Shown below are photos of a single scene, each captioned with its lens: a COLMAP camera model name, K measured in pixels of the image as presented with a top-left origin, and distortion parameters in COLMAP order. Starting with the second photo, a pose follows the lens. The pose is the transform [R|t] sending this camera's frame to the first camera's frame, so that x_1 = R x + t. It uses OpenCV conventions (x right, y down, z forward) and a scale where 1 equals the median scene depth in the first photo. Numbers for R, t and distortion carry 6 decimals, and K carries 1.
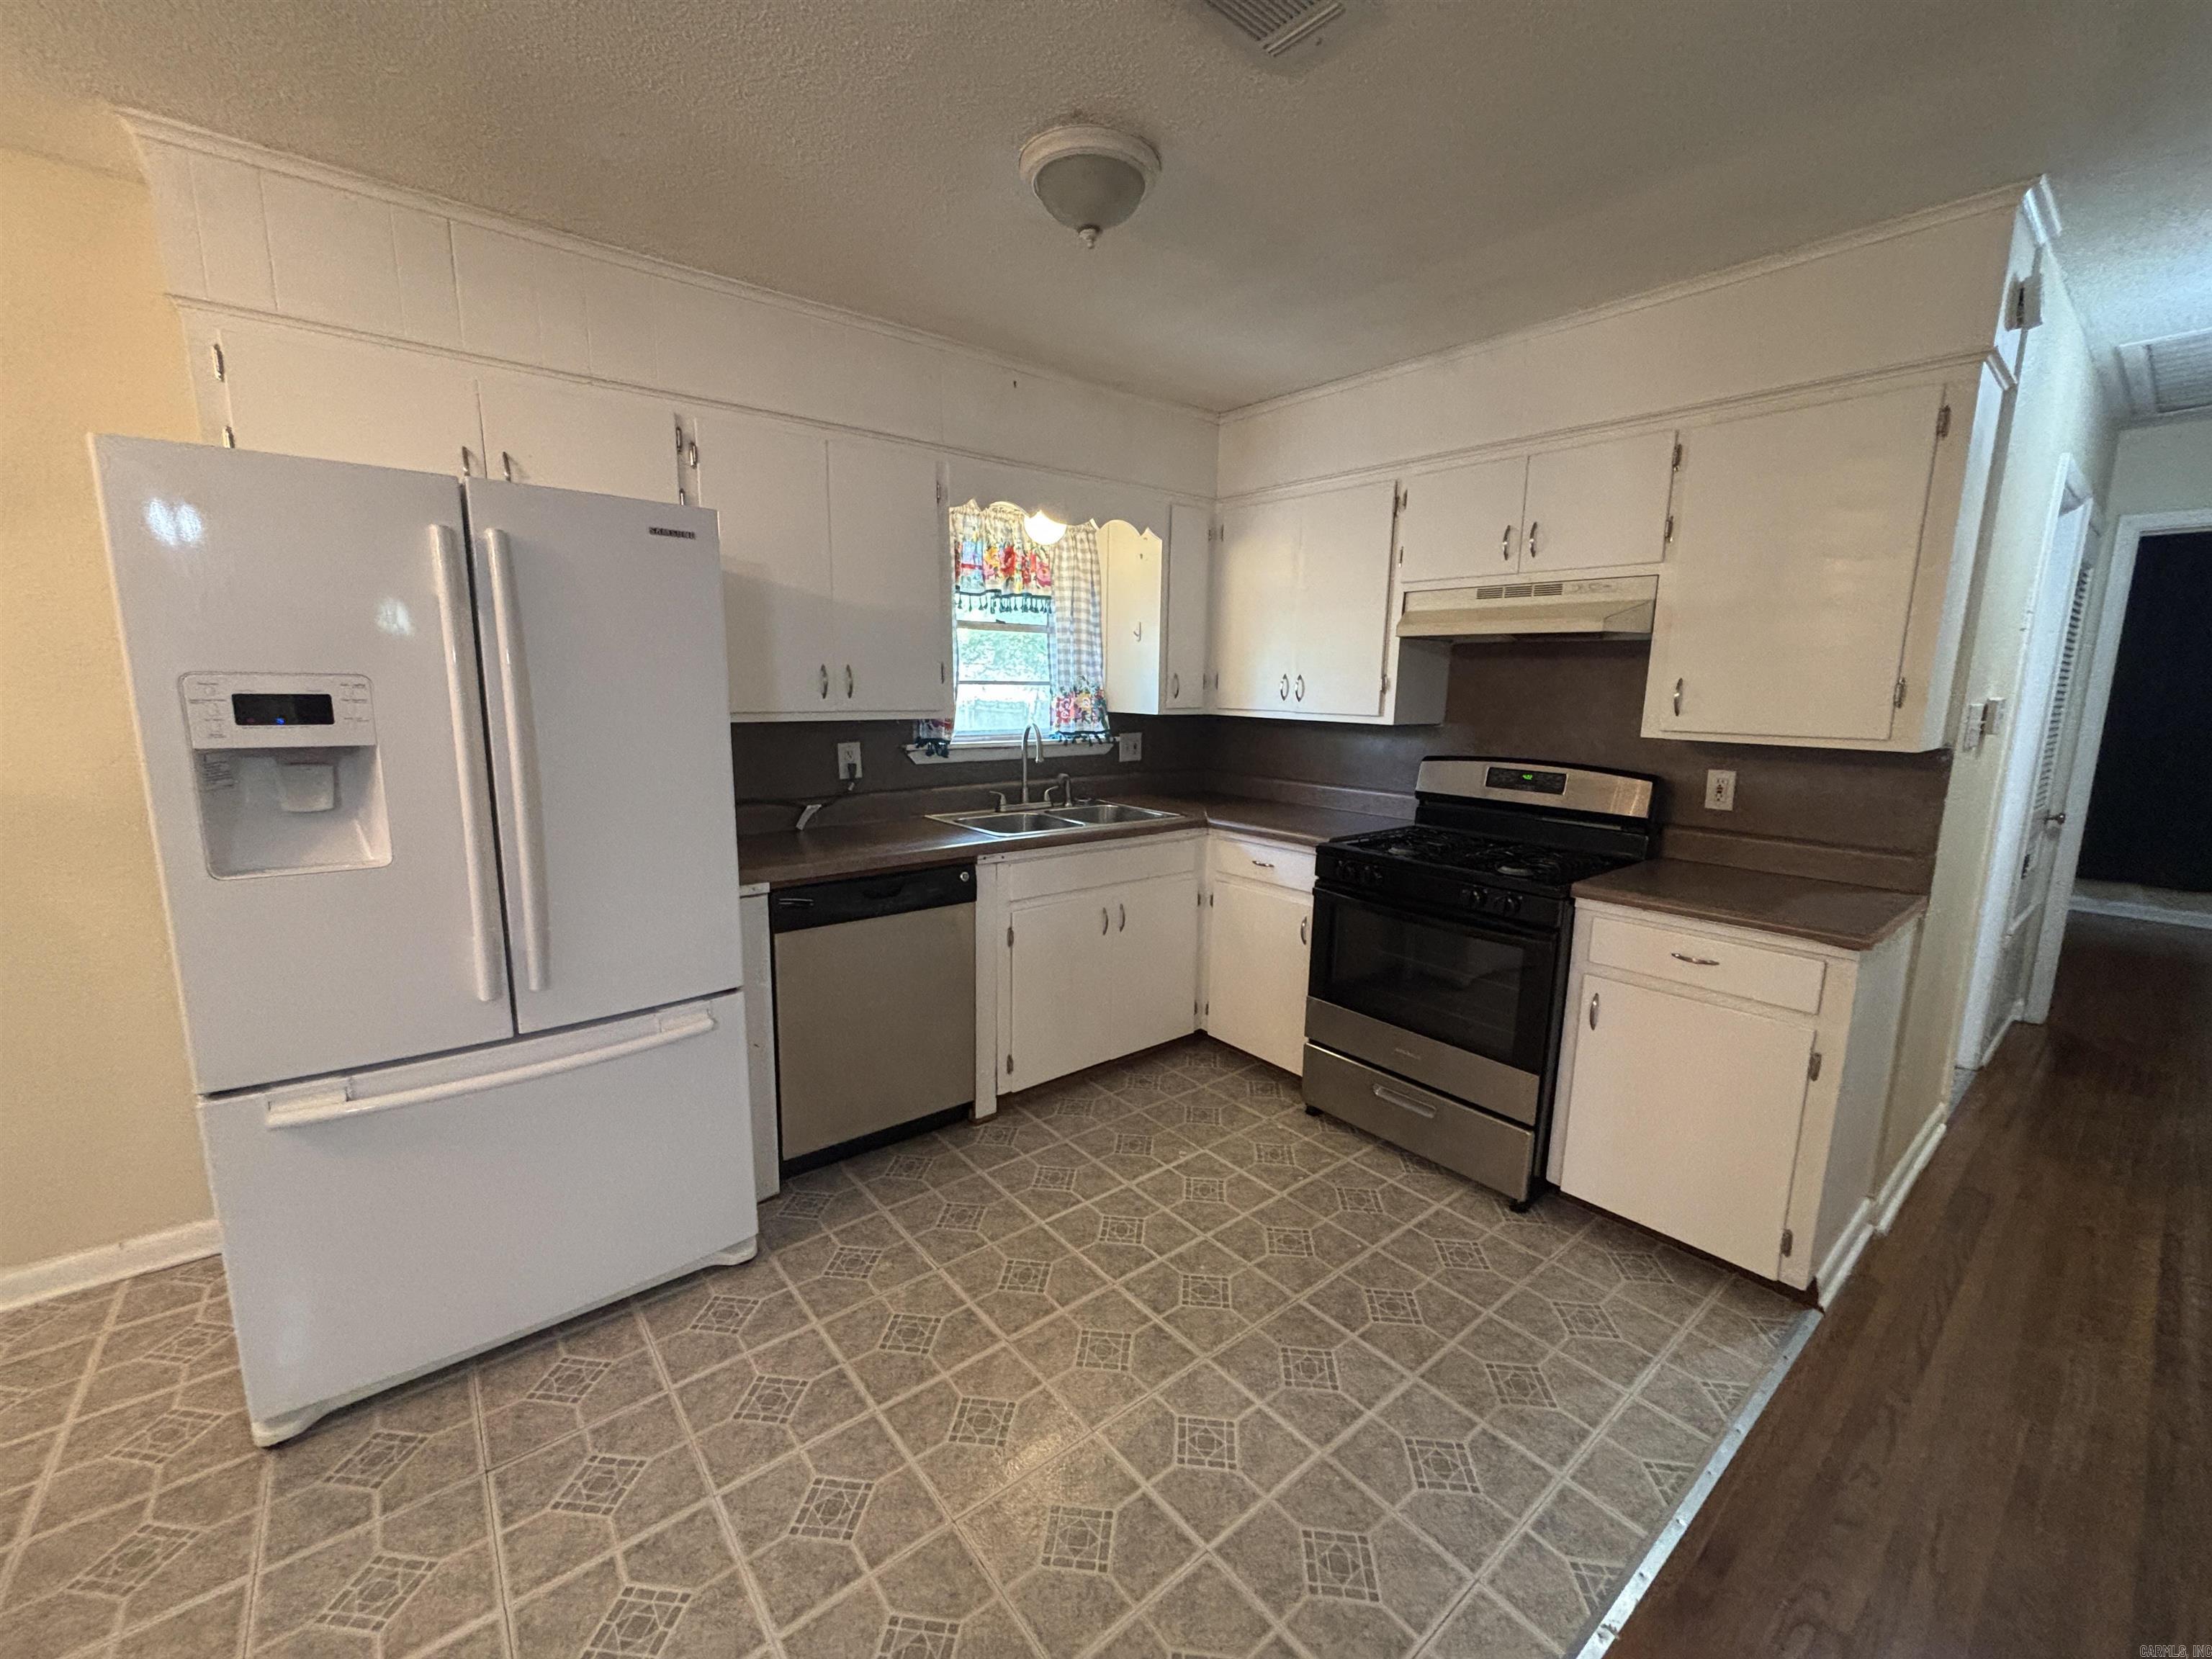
lens RADIAL K [[891.4, 0, 1101.7], [0, 891.4, 831.2], [0, 0, 1]] dist [0.000509, -0.000415]
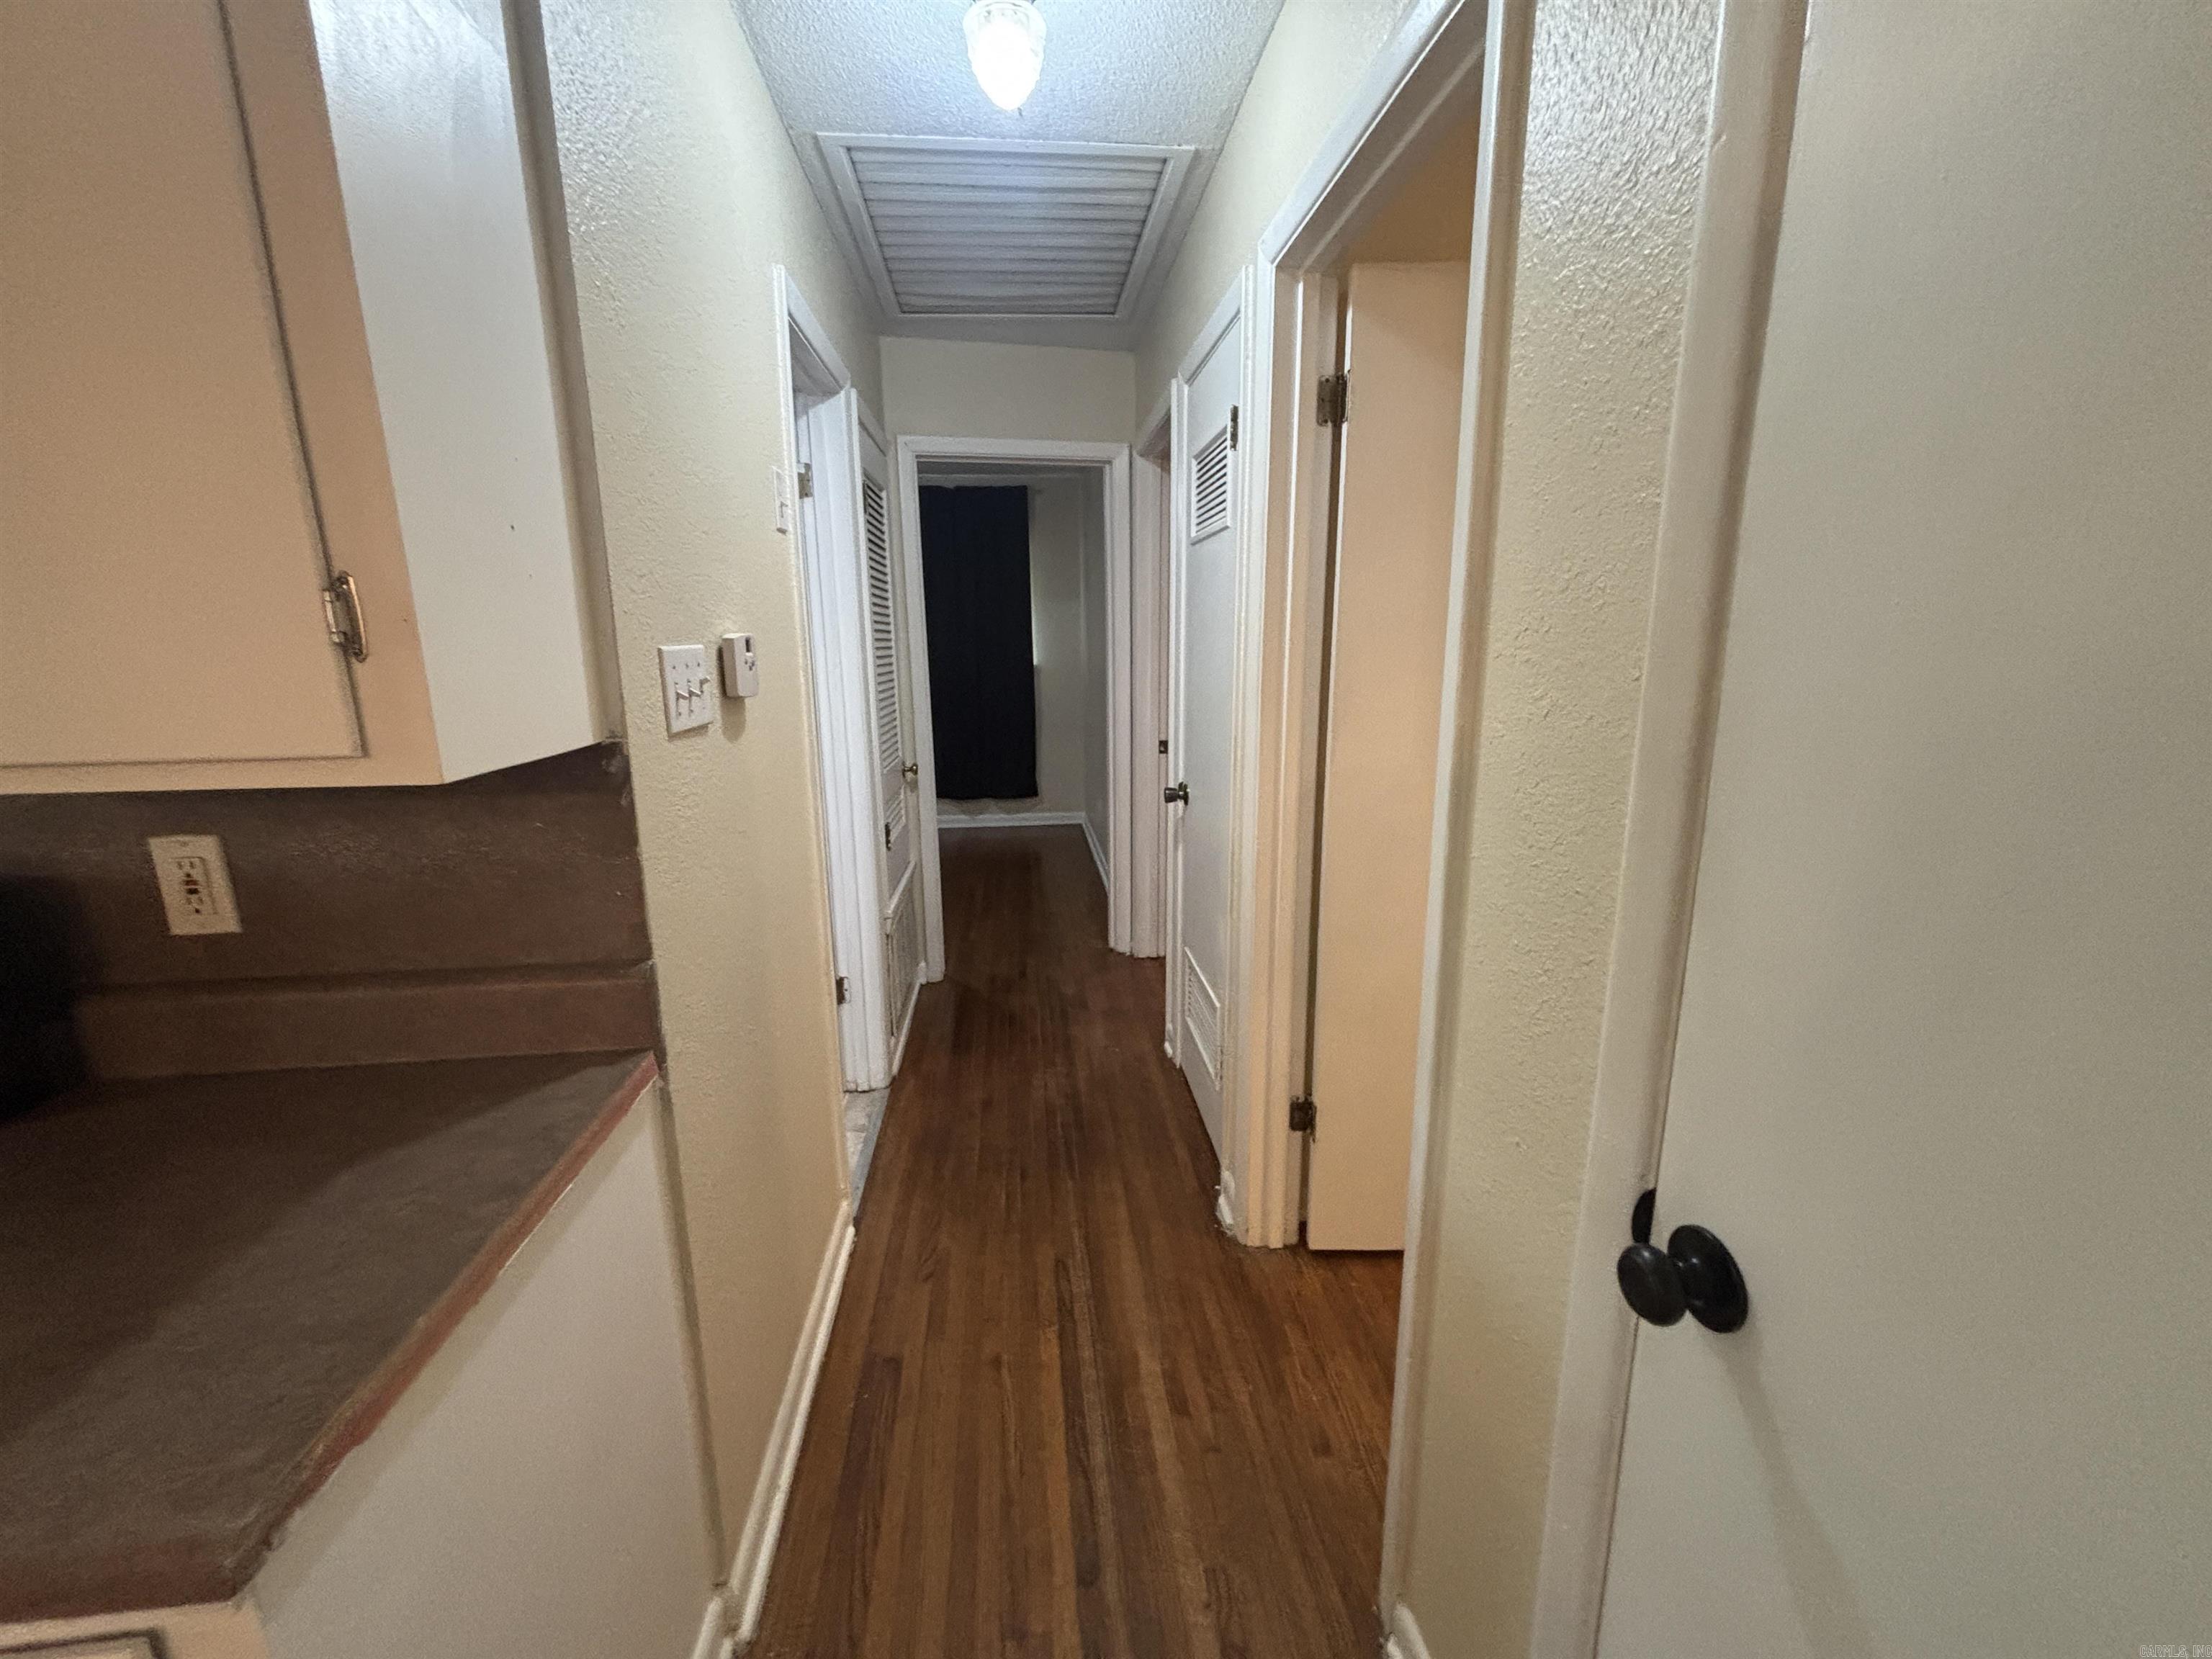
lens RADIAL K [[891.4, 0, 1101.7], [0, 891.4, 831.2], [0, 0, 1]] dist [0.000509, -0.000415]
pose [[0.550360, -0.193696, 0.812149, 0.677890], [0.154713, 0.979531, 0.128774, -0.065957], [-0.820468, 0.054778, 0.569062, 0.512541]]
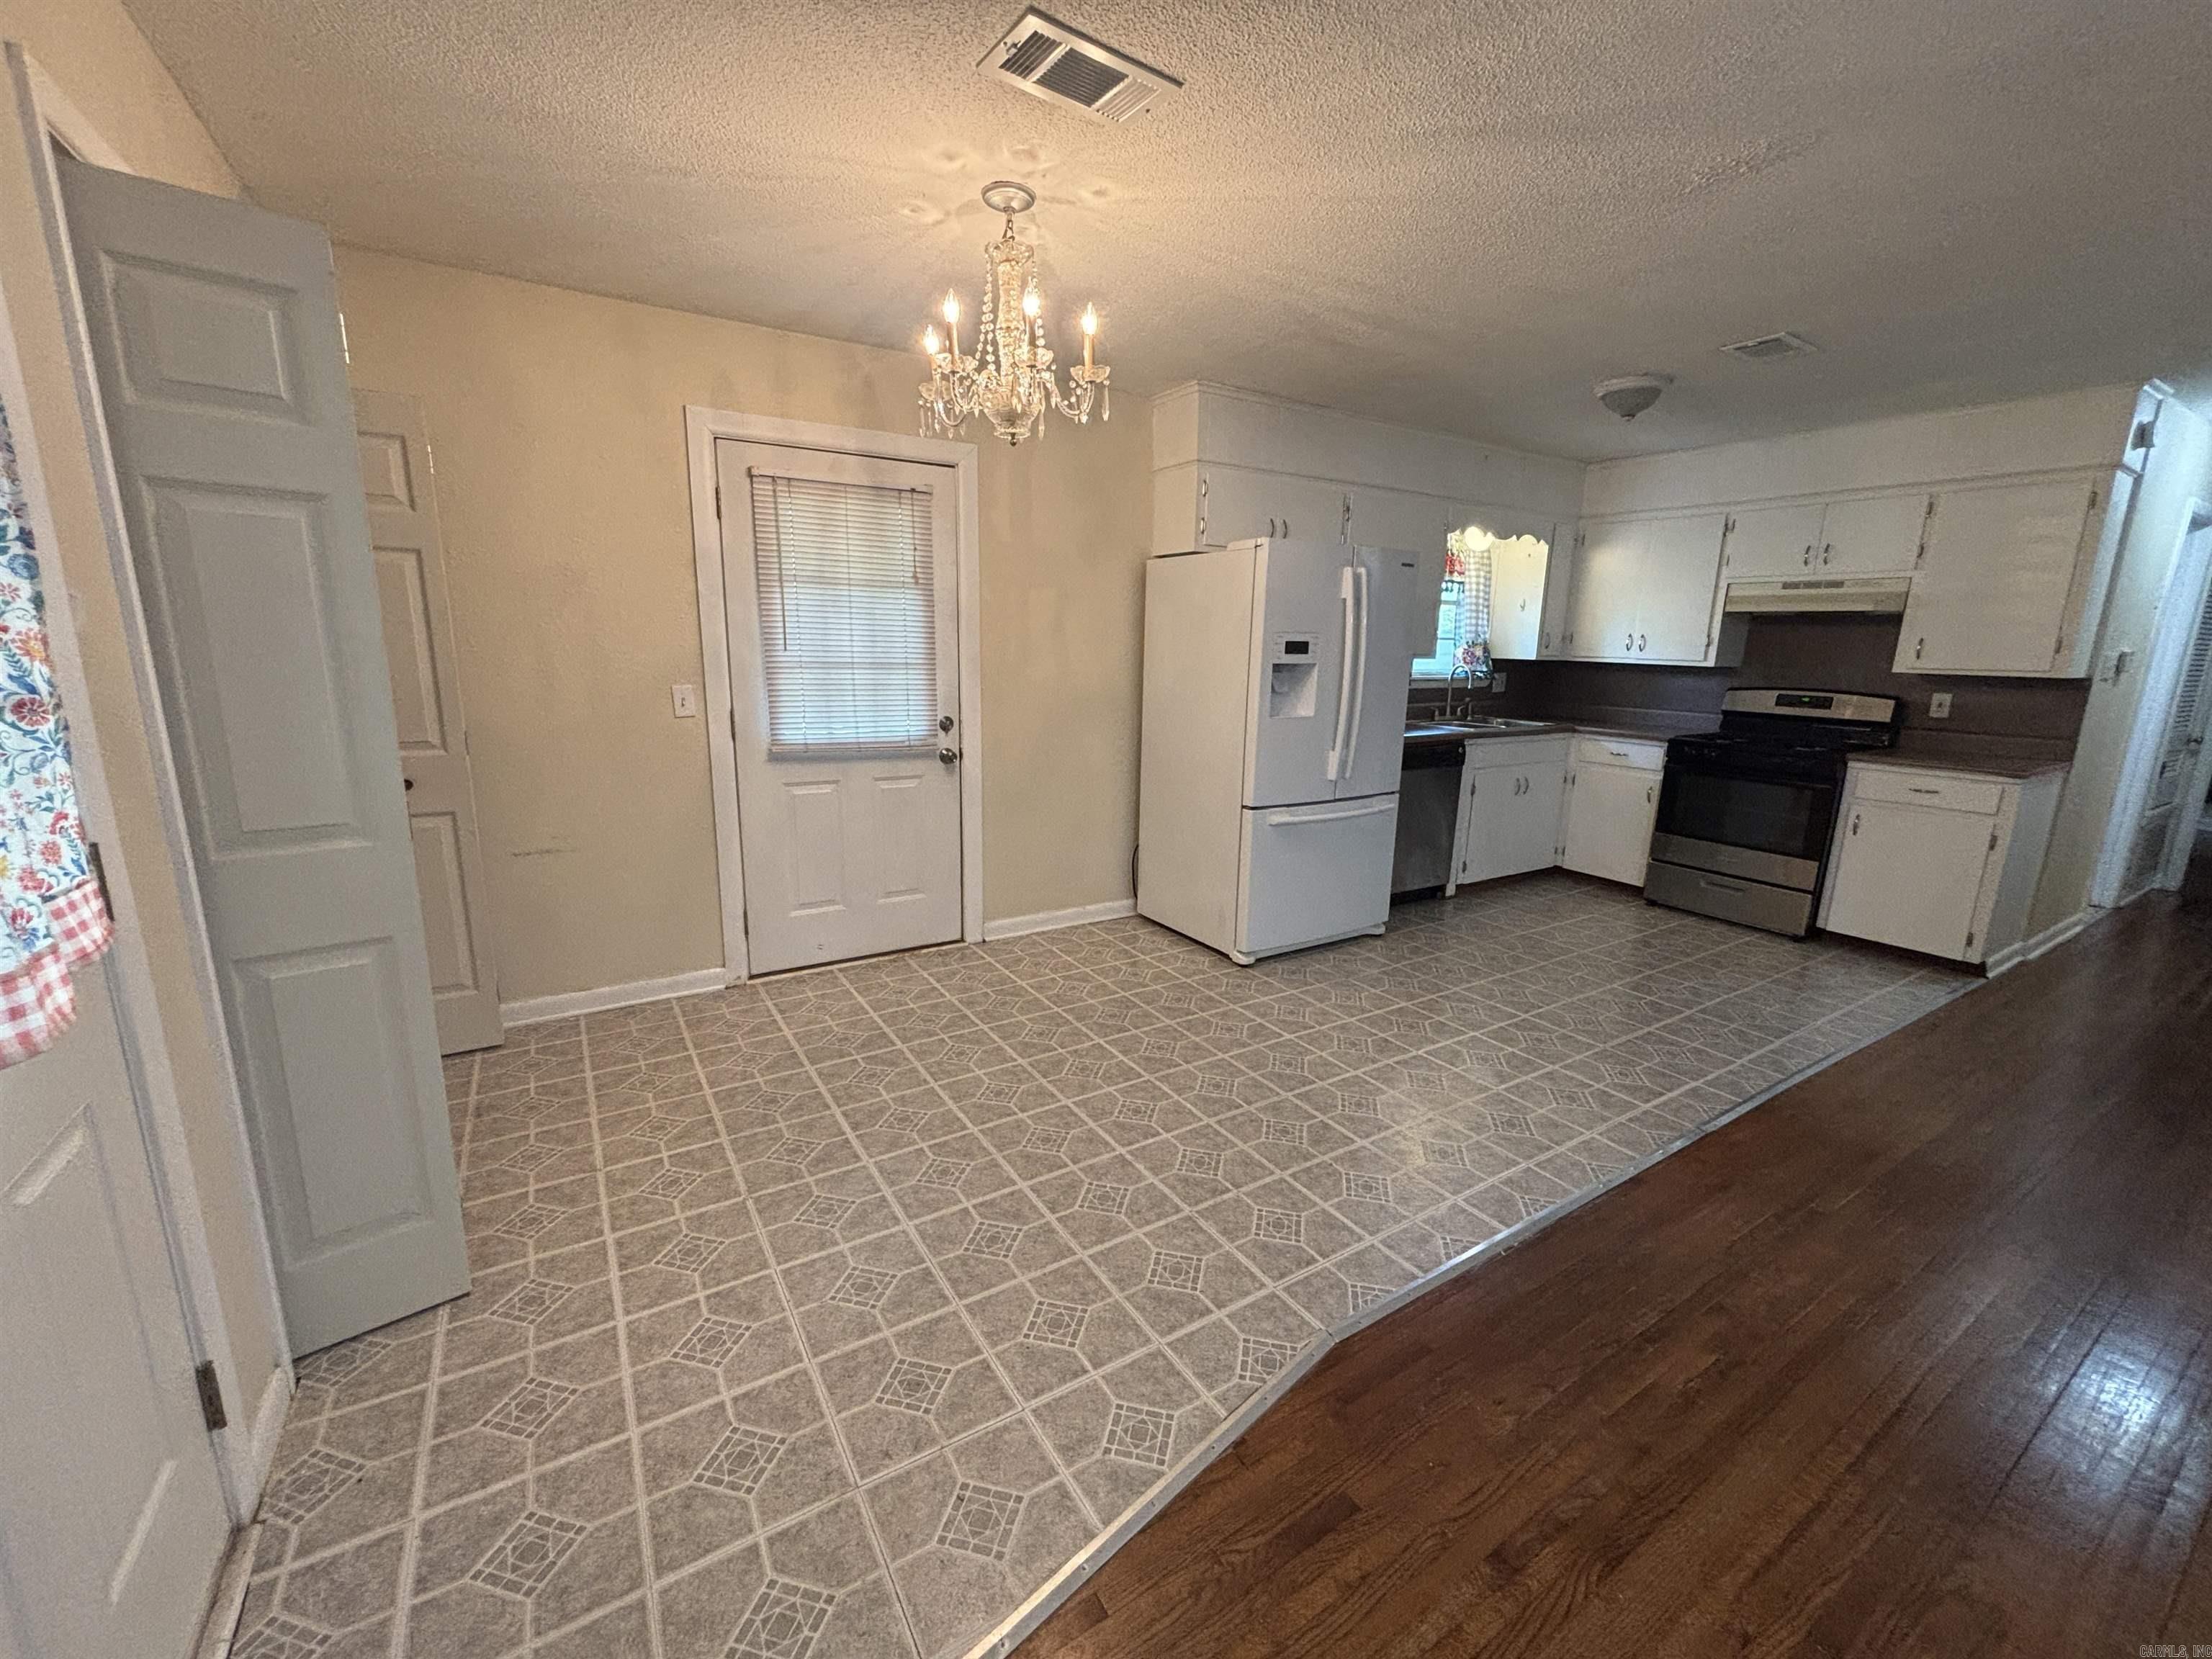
lens RADIAL K [[893.3, 0, 1103.8], [0, 893.3, 828.2], [0, 0, 1]] dist [-0.000649, -0.000909]
pose [[0.992519, 0.030118, -0.118313, -0.738133], [-0.025281, 0.998790, 0.042178, 0.172296], [0.119441, -0.038871, 0.992080, -0.958533]]
